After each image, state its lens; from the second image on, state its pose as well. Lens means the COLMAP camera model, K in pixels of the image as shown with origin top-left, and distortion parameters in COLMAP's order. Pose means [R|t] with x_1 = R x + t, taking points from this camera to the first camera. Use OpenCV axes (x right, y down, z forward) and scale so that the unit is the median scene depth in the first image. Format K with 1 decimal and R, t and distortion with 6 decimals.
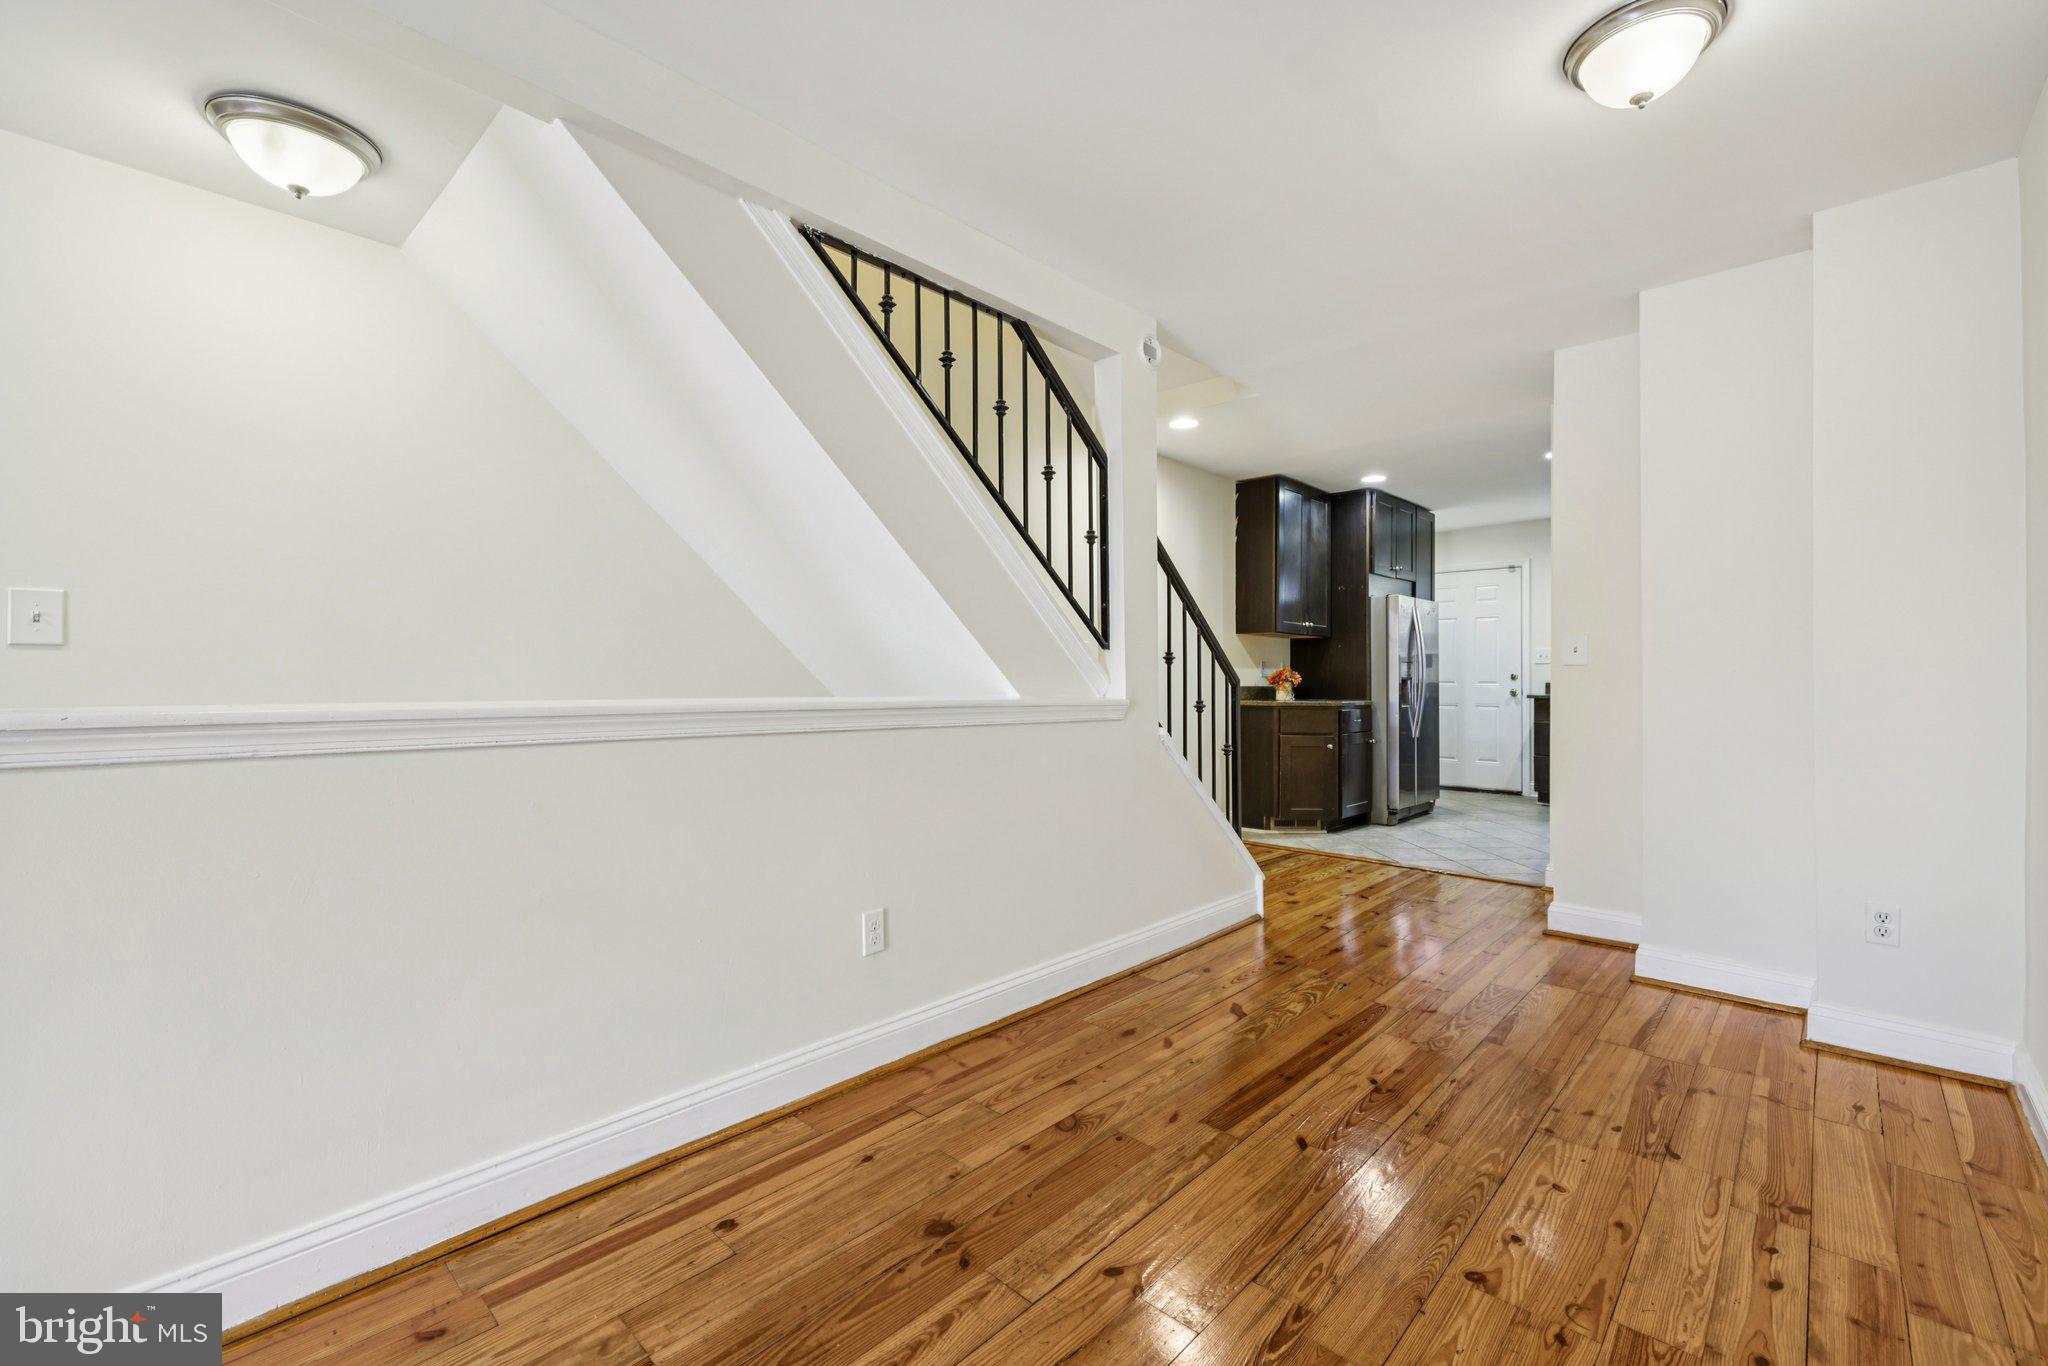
lens RADIAL K [[868.0, 0, 1023.7], [0, 868.0, 680.3], [0, 0, 1]] dist [0.003499, 0.000423]
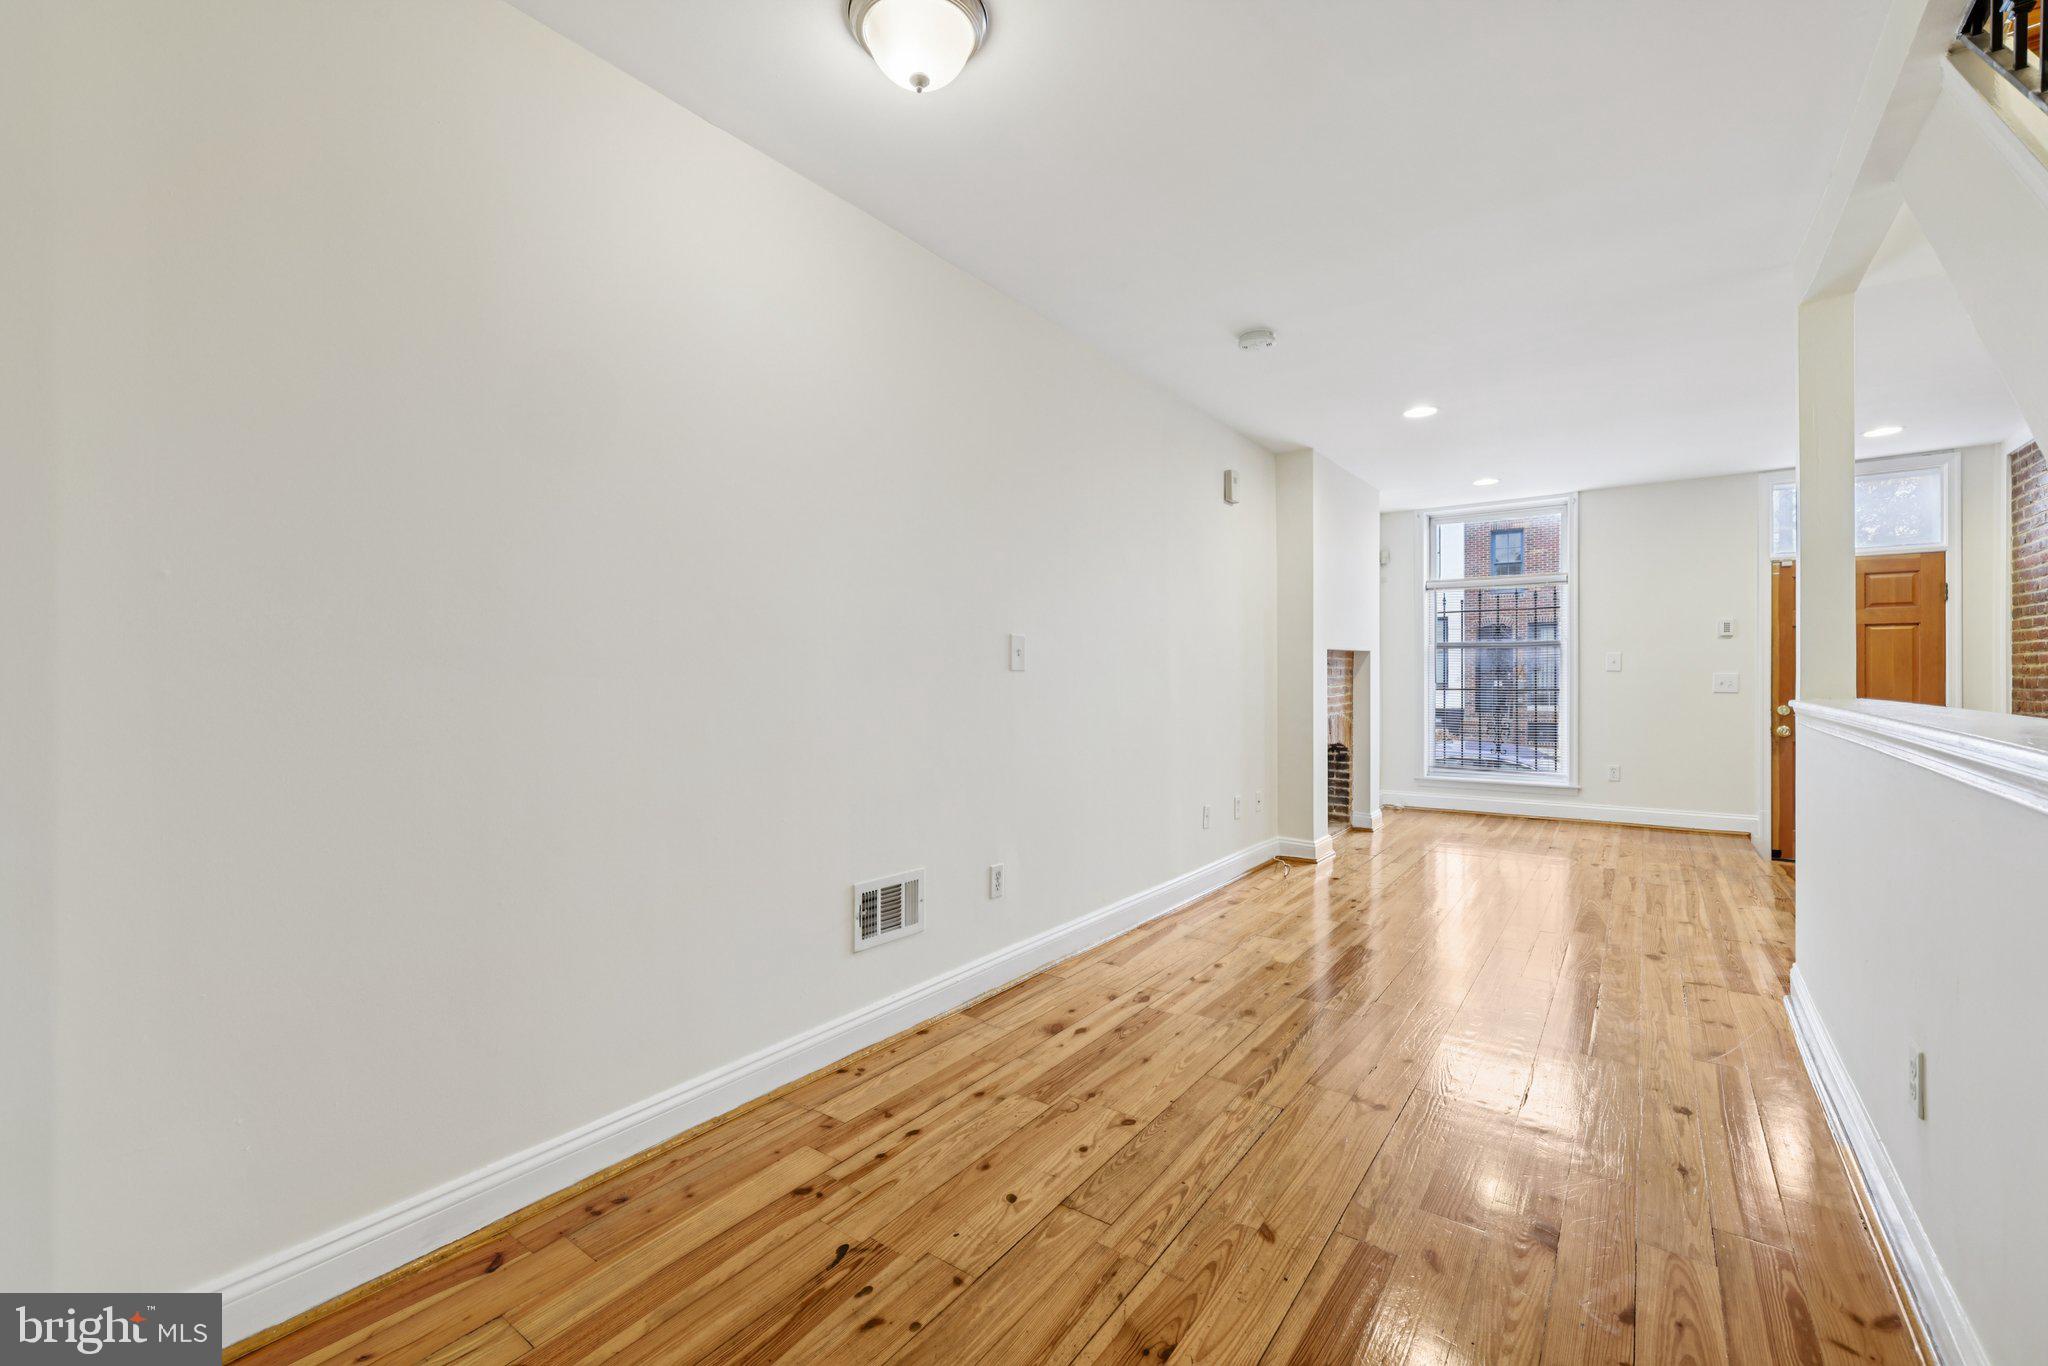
lens RADIAL K [[868.0, 0, 1024.3], [0, 868.0, 676.3], [0, 0, 1]] dist [0.003499, 0.000423]
pose [[-0.992505, -0.003615, -0.122153, 0.764188], [-0.004341, 0.999974, 0.005677, -0.018599], [0.122130, 0.006165, -0.992495, 2.094095]]
